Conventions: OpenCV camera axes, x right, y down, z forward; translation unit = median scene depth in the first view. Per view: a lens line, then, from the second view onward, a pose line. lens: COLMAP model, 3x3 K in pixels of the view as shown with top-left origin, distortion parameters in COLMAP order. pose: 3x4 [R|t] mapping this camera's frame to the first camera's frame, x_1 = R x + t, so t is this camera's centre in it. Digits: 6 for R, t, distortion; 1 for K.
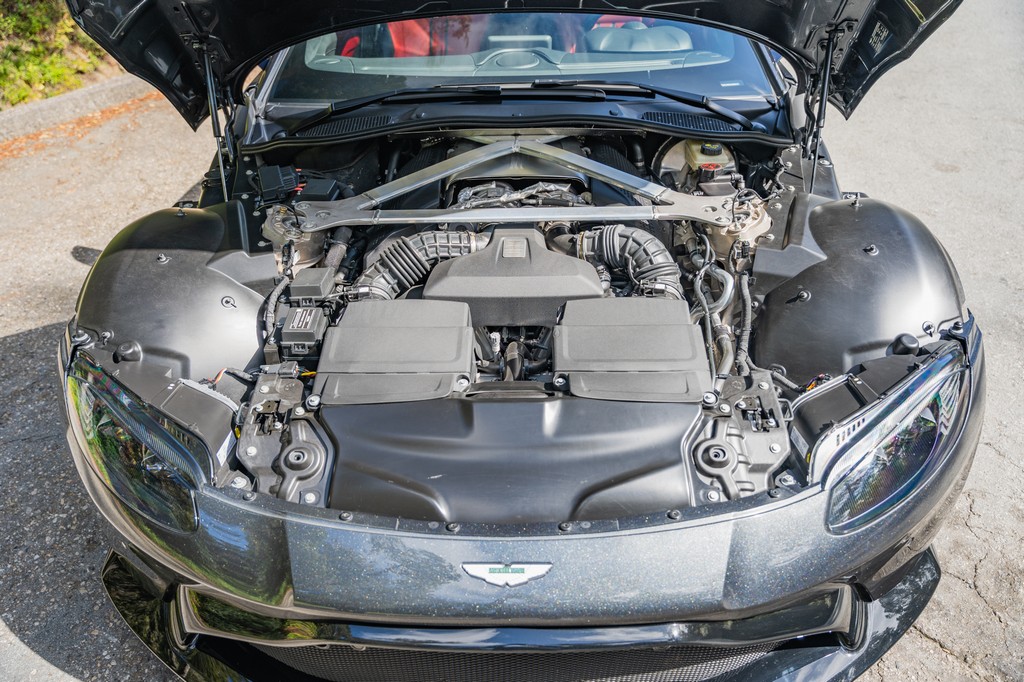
lens RADIAL K [[828.2, 0, 508.3], [0, 828.2, 340.5], [0, 0, 1]] dist [0.014740, -0.042005]
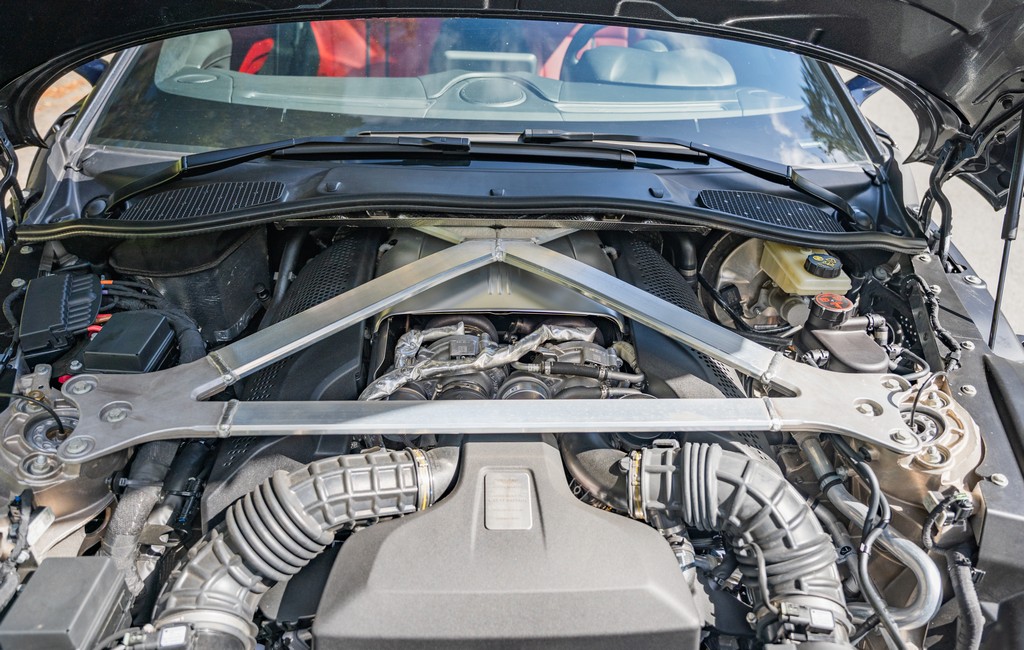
lens RADIAL K [[720.1, 0, 520.7], [0, 720.1, 323.2], [0, 0, 1]] dist [0.007564, -0.018679]
pose [[0.994661, 0.011039, 0.102607, -0.027243], [-0.013343, 0.999673, 0.021796, -0.201858], [-0.102333, -0.023048, 0.994483, 0.513303]]
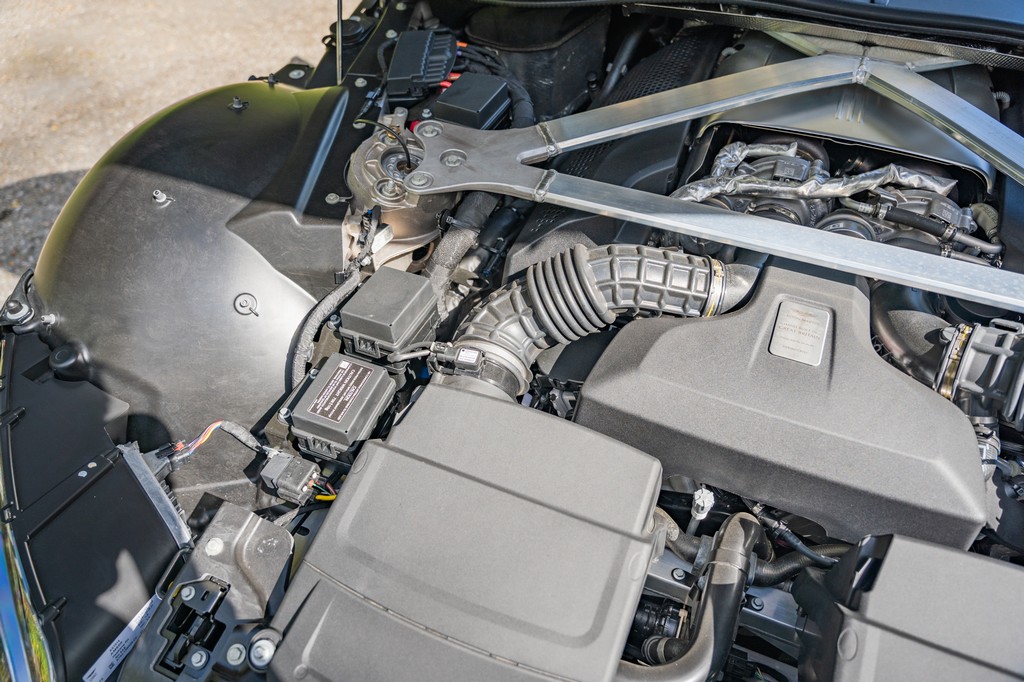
lens RADIAL K [[694.0, 0, 514.7], [0, 694.0, 338.7], [0, 0, 1]] dist [0.003053, -0.004584]
pose [[0.931447, 0.273978, -0.239463, -0.042508], [-0.199923, 0.935186, 0.292332, -0.169433], [0.304035, -0.224418, 0.925851, 0.527138]]
